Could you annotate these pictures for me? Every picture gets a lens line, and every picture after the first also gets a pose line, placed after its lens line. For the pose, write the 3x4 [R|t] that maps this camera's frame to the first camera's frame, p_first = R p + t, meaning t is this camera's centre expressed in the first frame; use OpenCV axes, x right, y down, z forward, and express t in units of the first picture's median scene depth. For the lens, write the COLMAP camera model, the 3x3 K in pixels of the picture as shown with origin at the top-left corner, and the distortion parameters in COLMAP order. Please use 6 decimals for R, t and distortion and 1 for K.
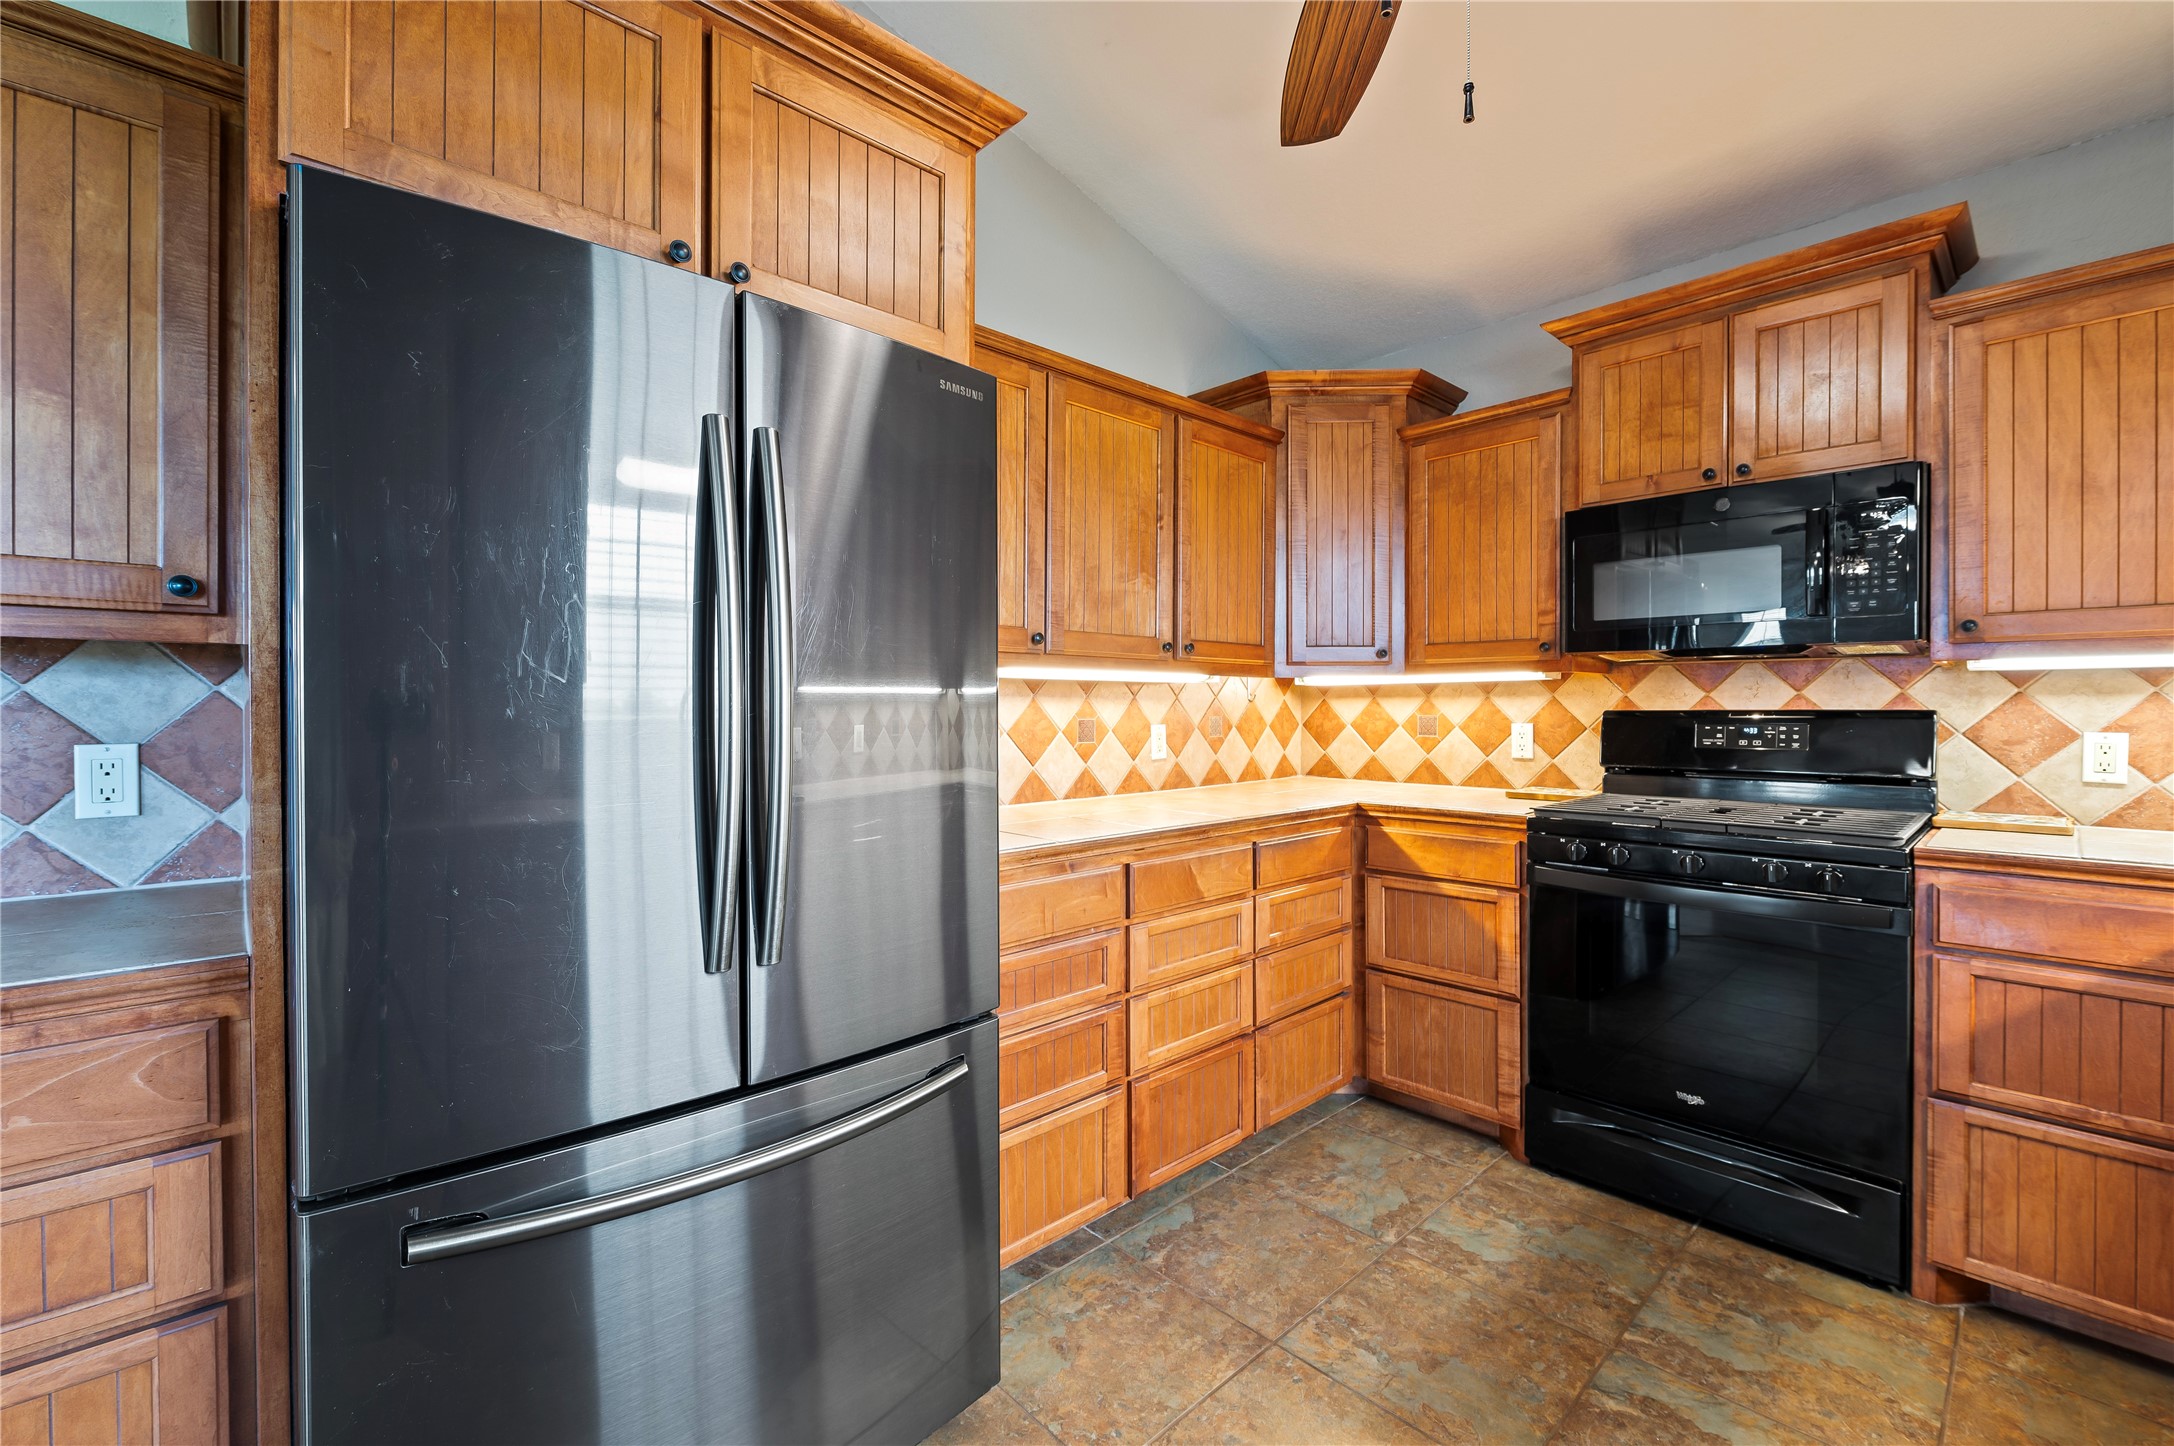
lens RADIAL K [[918.4, 0, 1110.1], [0, 918.4, 711.0], [0, 0, 1]] dist [-0.008820, 0.000179]
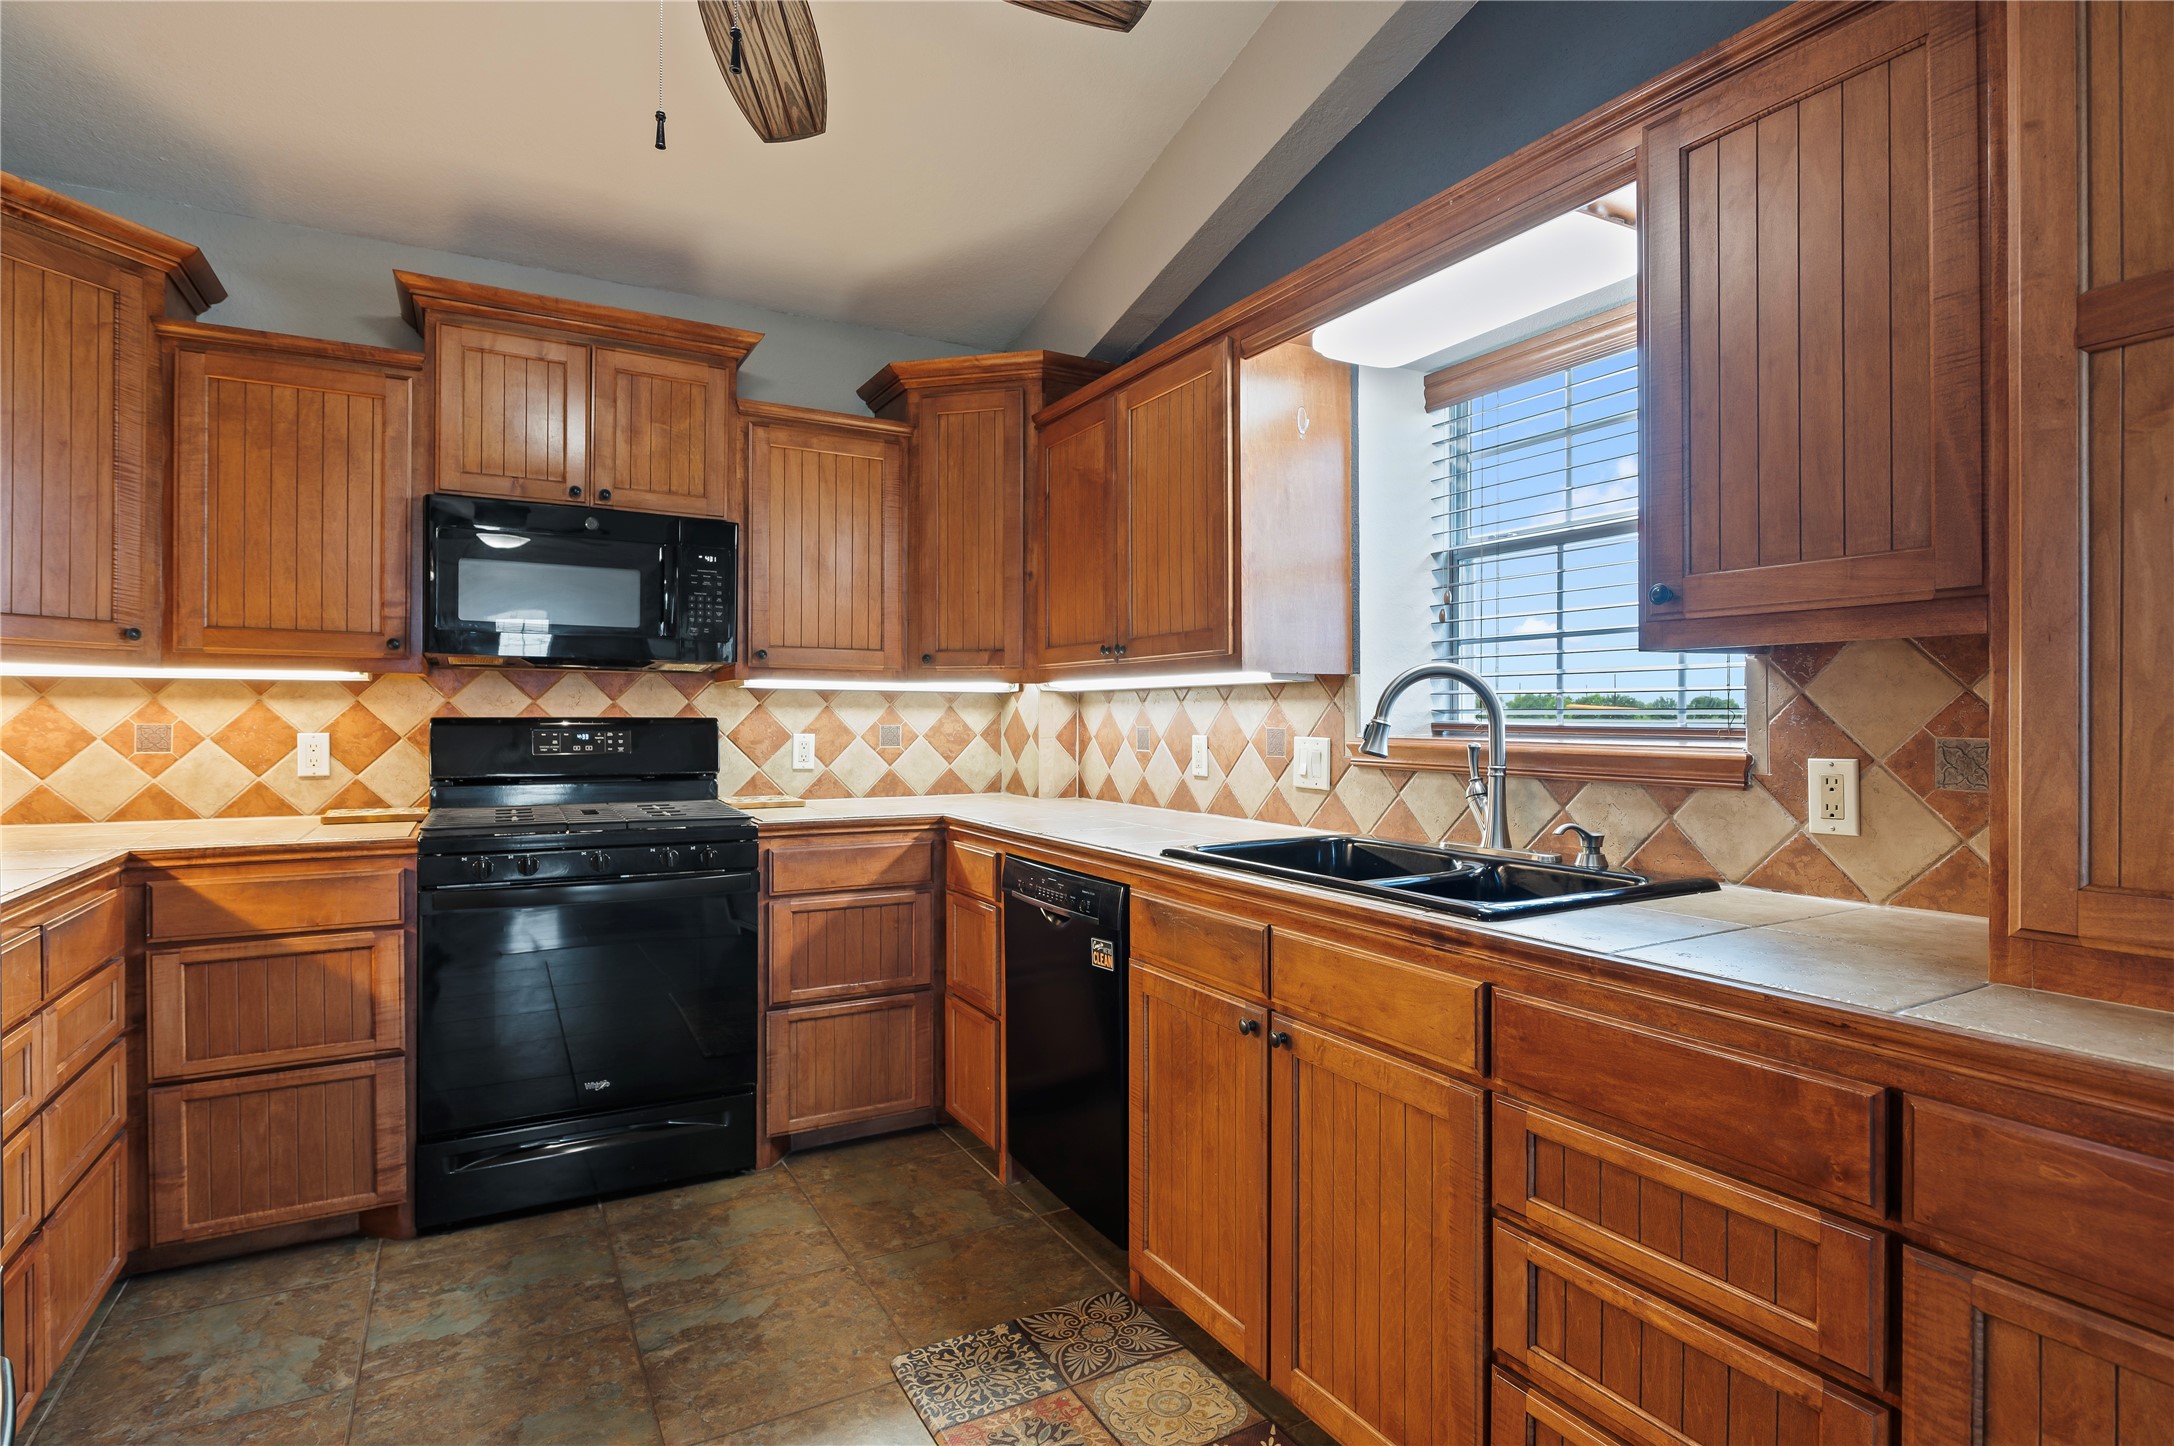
lens RADIAL K [[1081.0, 0, 1077.3], [0, 1081.0, 721.3], [0, 0, 1]] dist [-0.005479, -0.000998]
pose [[0.250624, -0.000829, 0.968084, -0.373496], [-0.001653, 0.999998, 0.001285, 0.000813], [-0.968083, -0.001922, 0.250622, 0.130475]]
